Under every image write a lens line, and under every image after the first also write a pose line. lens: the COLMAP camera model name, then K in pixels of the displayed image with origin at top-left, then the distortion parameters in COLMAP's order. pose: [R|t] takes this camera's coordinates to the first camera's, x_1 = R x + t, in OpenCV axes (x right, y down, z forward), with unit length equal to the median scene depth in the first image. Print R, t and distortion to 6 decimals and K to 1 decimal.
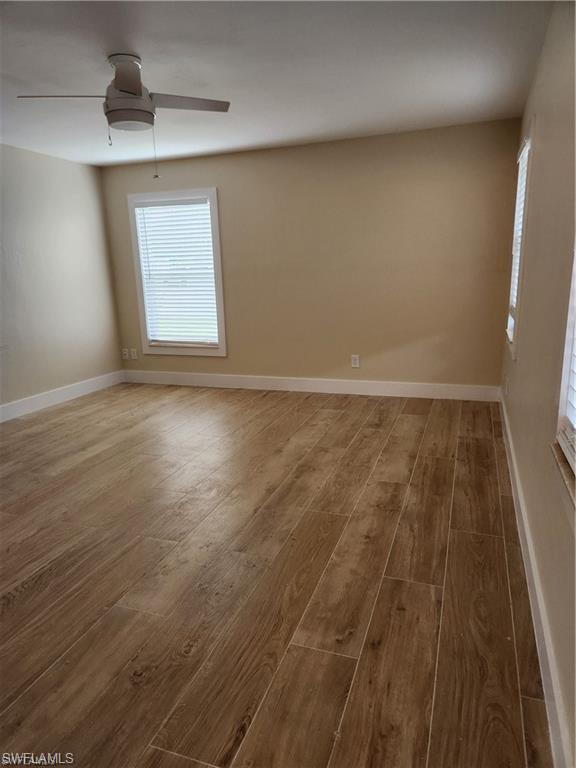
lens RADIAL K [[512.4, 0, 288.0], [0, 512.4, 384.0], [0, 0, 1]] dist [0.079095, -0.063993]
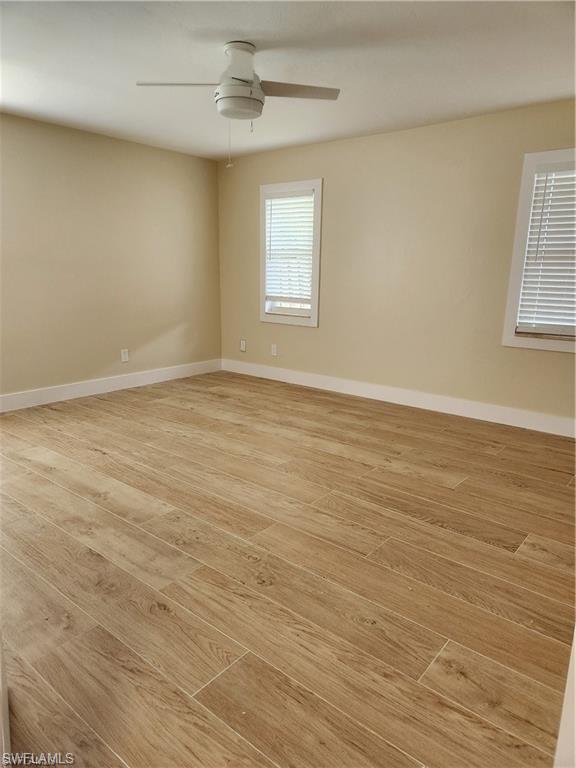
lens RADIAL K [[512.4, 0, 288.0], [0, 512.4, 384.0], [0, 0, 1]] dist [0.079095, -0.063993]
pose [[0.342580, -0.173010, 0.923421, -1.087447], [0.186232, 0.975899, 0.113752, -0.069319], [-0.920845, 0.133001, 0.366544, 0.520786]]
